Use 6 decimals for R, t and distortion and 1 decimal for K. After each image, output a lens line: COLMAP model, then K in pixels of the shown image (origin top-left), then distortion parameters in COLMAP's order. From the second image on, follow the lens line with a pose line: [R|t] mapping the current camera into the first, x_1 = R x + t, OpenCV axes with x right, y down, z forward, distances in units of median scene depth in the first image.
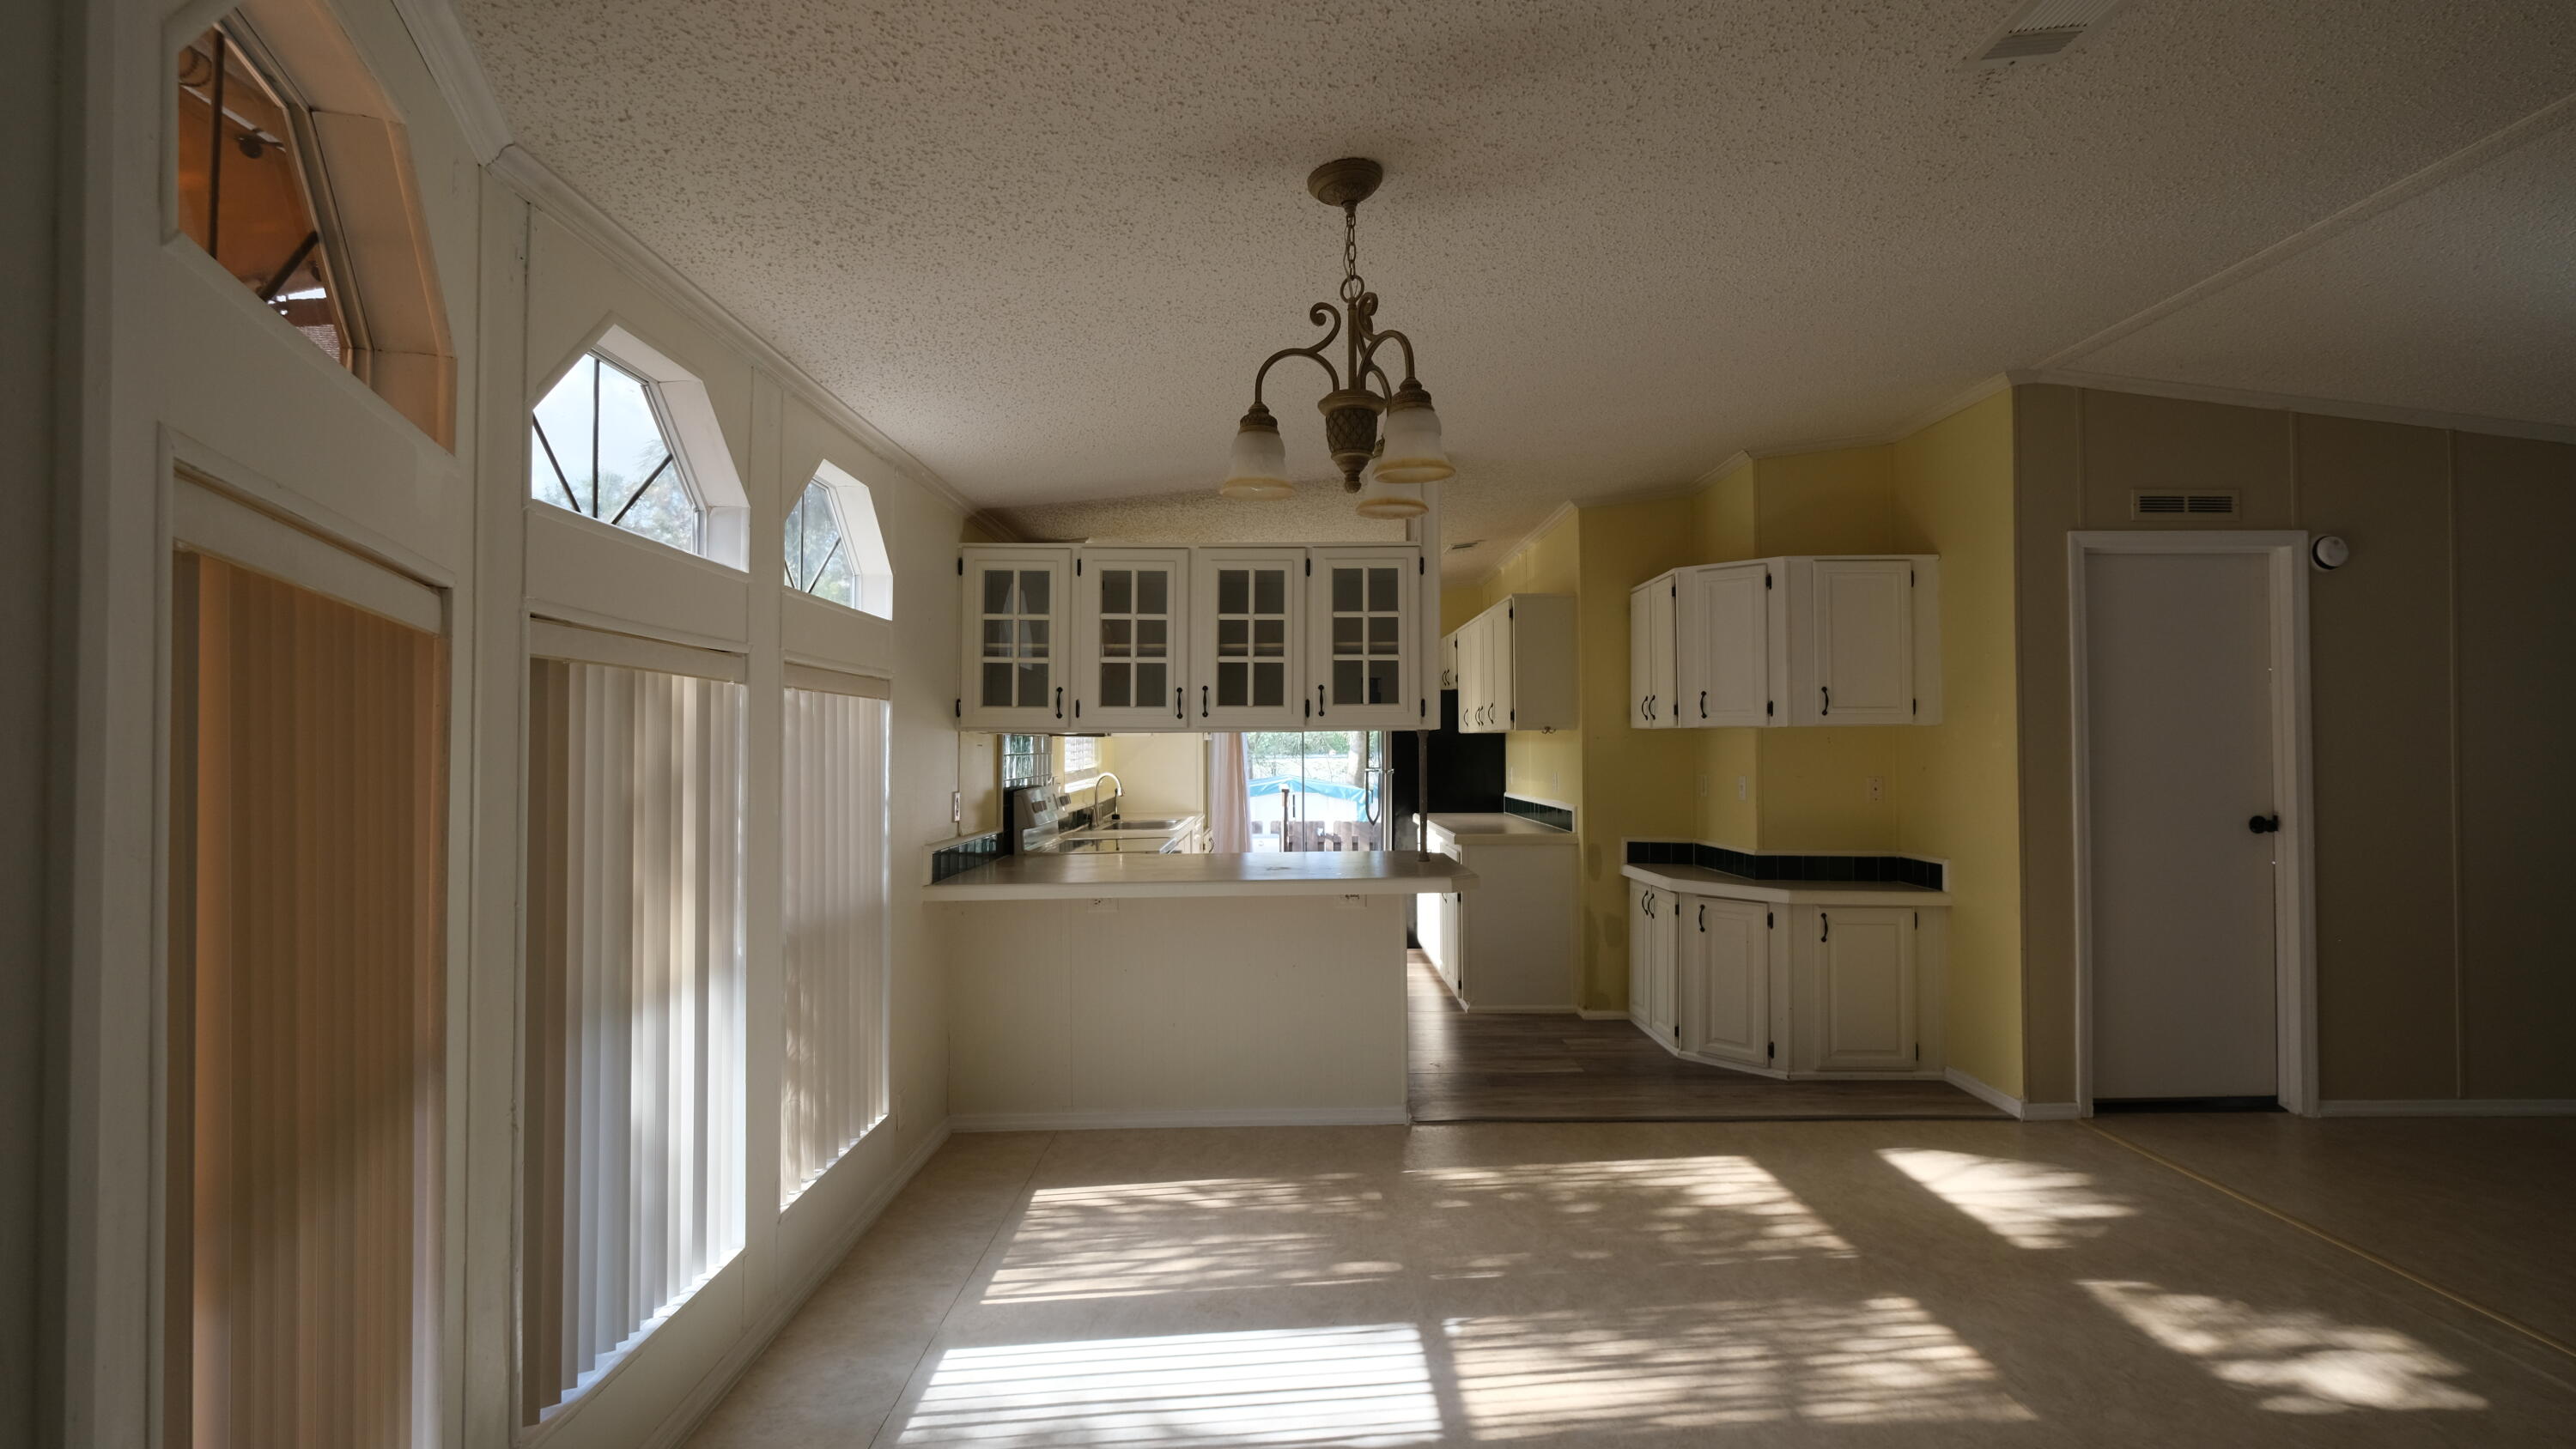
lens RADIAL K [[1128.1, 0, 1292.6], [0, 1128.1, 716.6], [0, 0, 1]] dist [-0.002525, -0.000163]
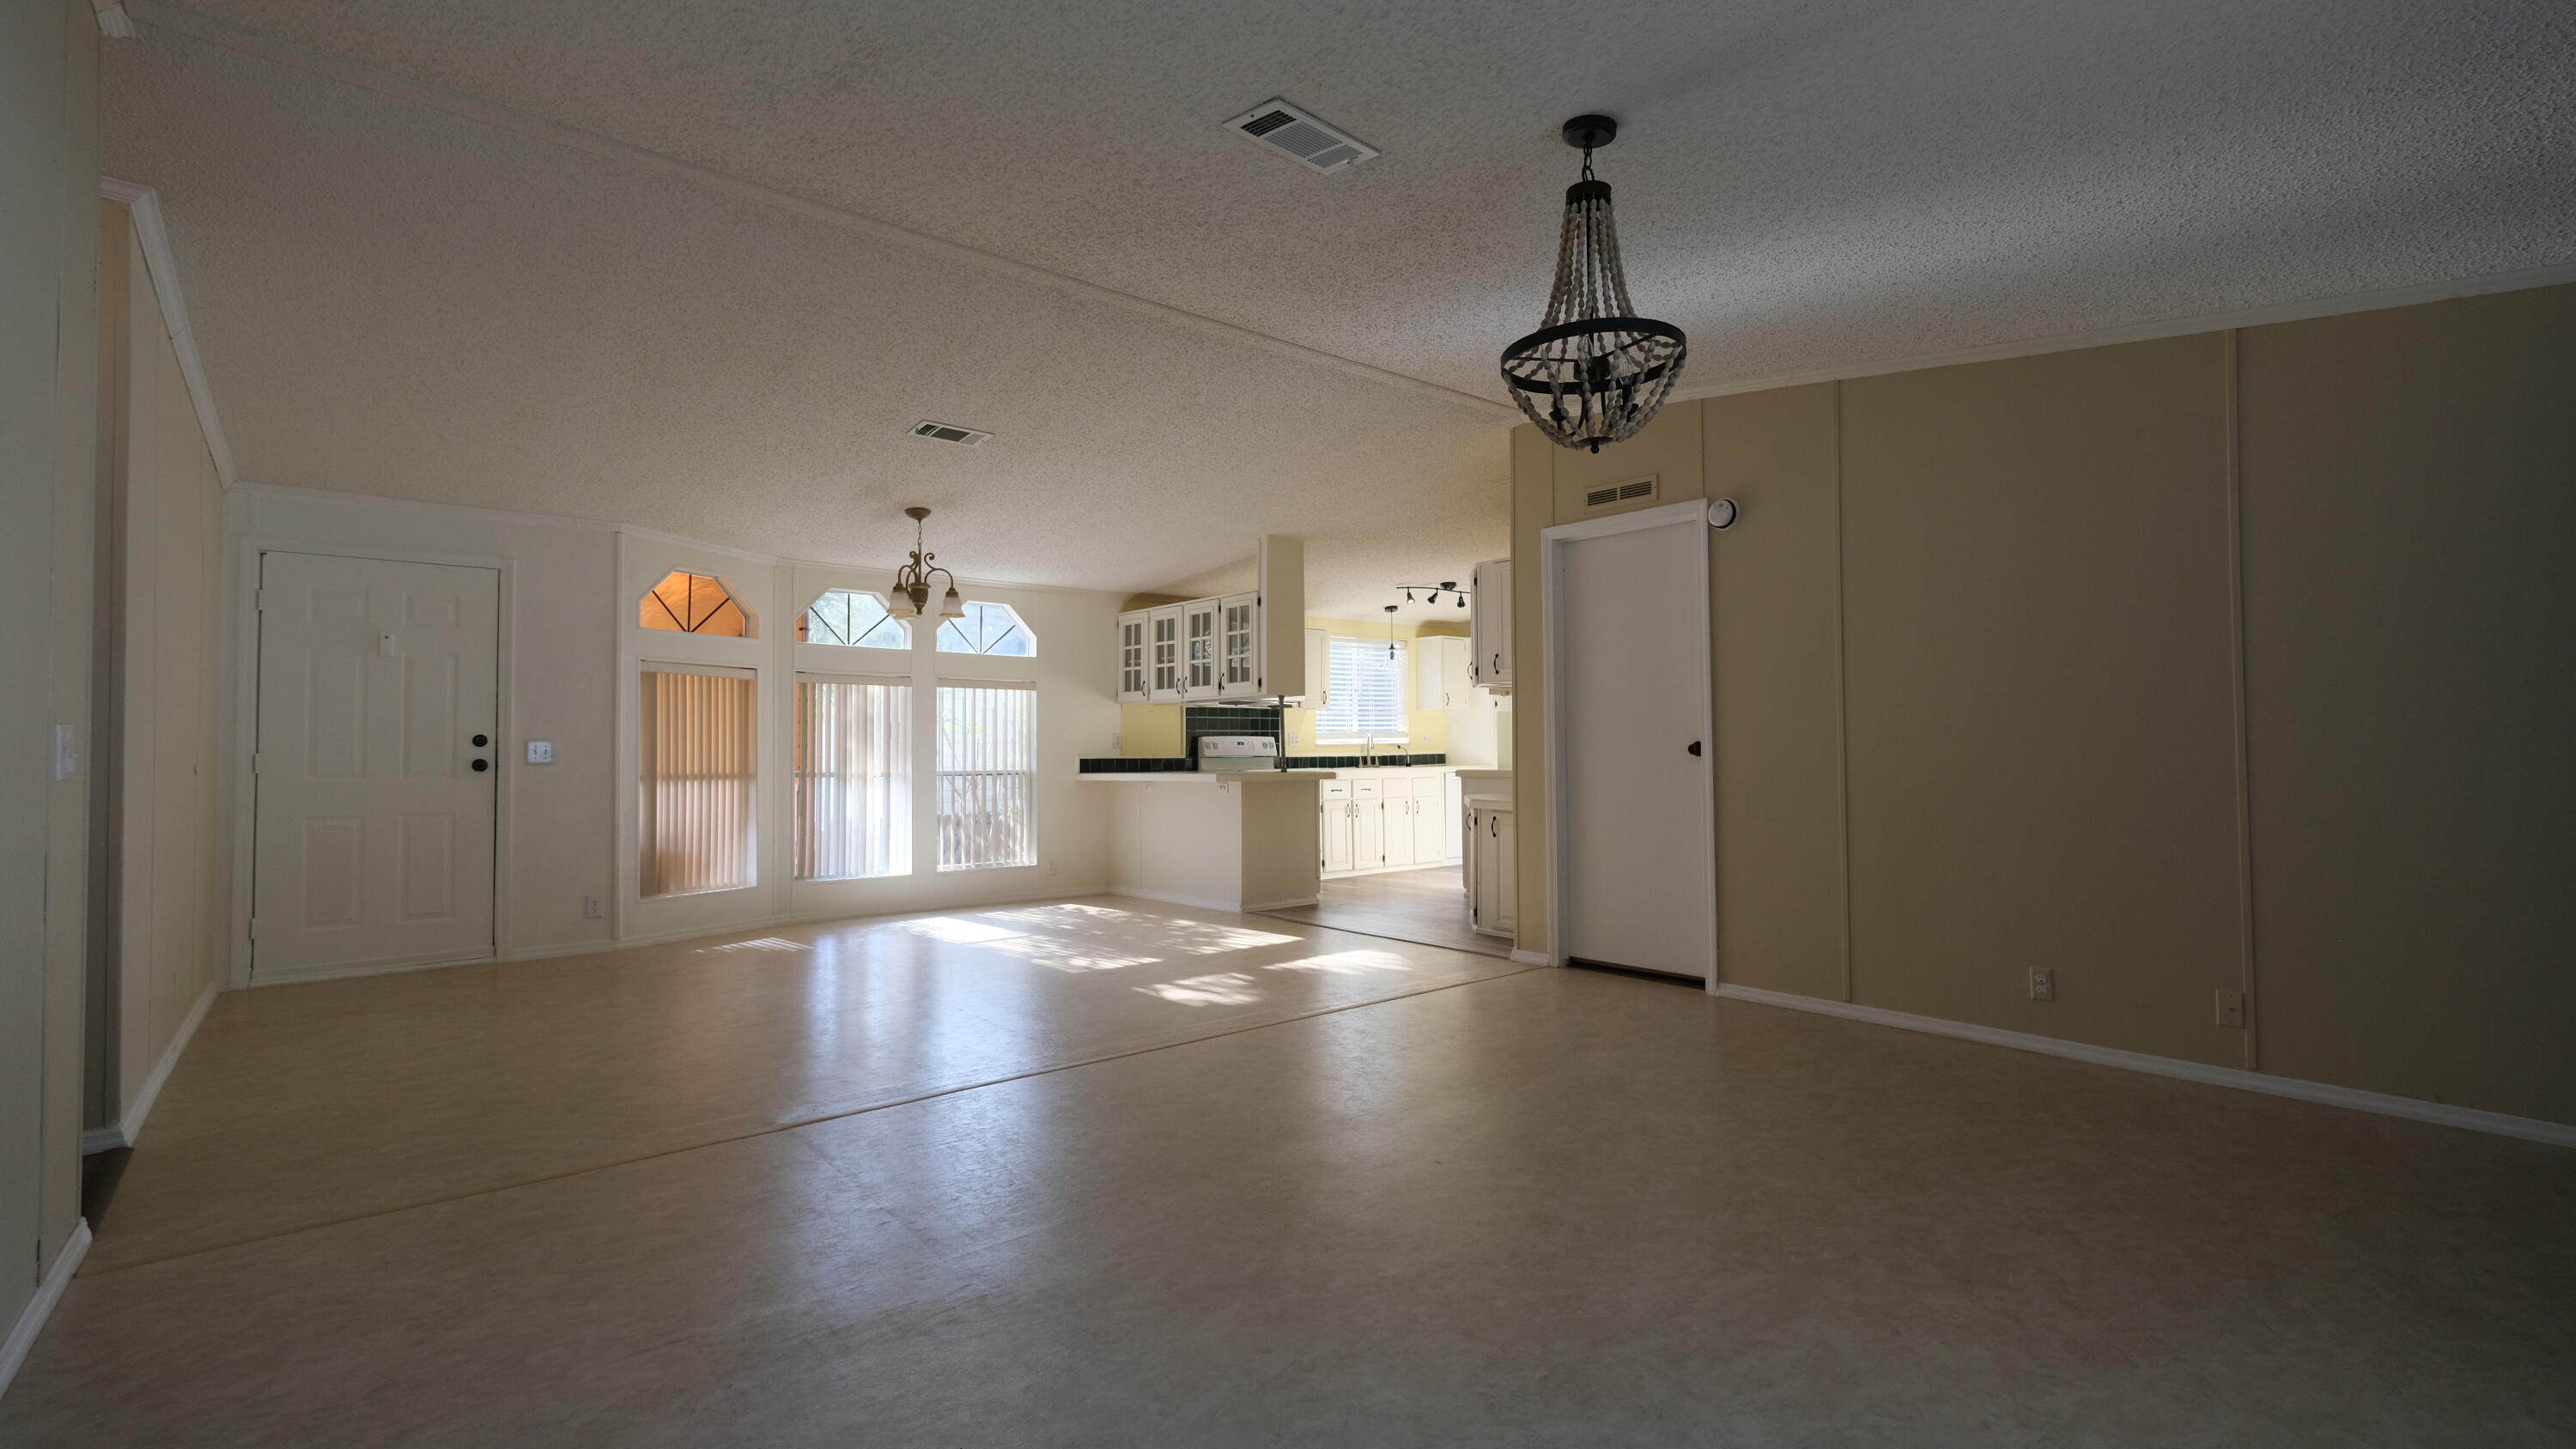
lens RADIAL K [[1128.1, 0, 1292.6], [0, 1128.1, 716.6], [0, 0, 1]] dist [-0.002525, -0.000163]
pose [[0.644743, -0.023241, -0.764046, 1.519606], [0.025313, 0.999639, -0.009047, 0.063802], [0.763980, -0.013507, 0.645098, -0.099346]]
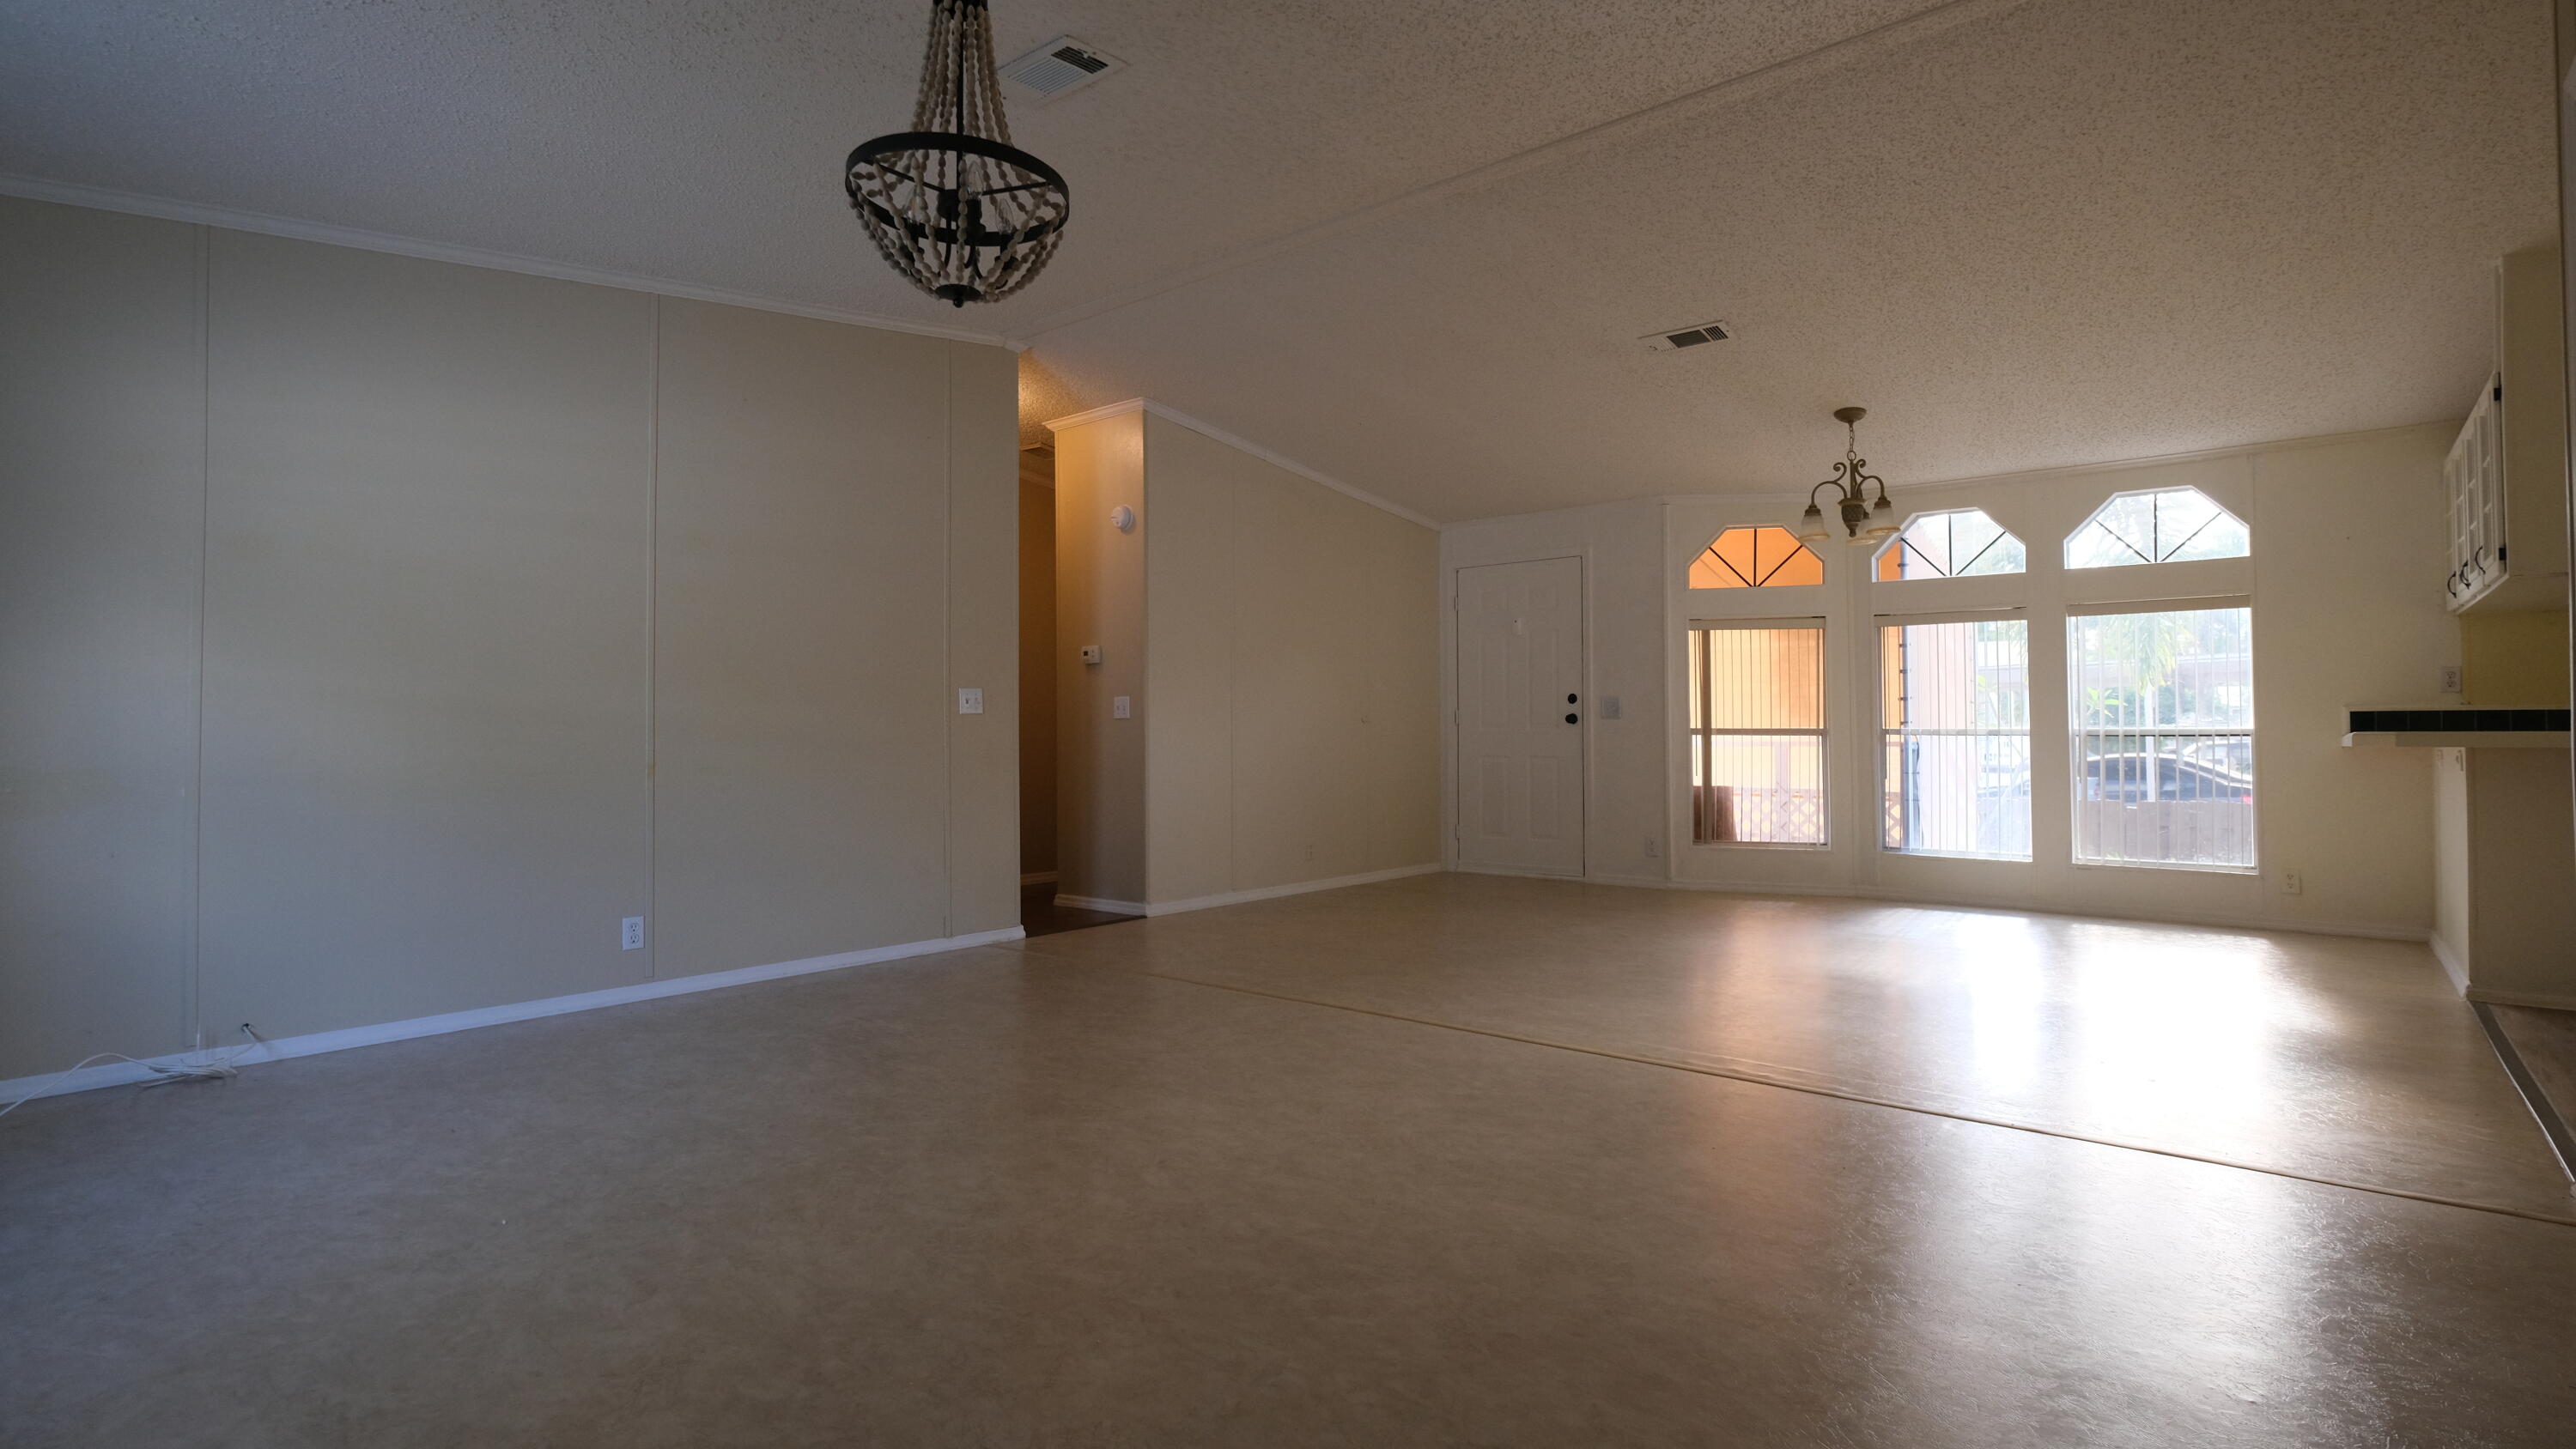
lens RADIAL K [[1205.5, 0, 1289.7], [0, 1205.5, 718.0], [0, 0, 1]] dist [-0.002166, -0.000145]
pose [[-0.640738, -0.002279, -0.767756, 1.480373], [0.028849, 0.999218, -0.027041, 0.122315], [0.767217, -0.039475, -0.640172, 0.878376]]
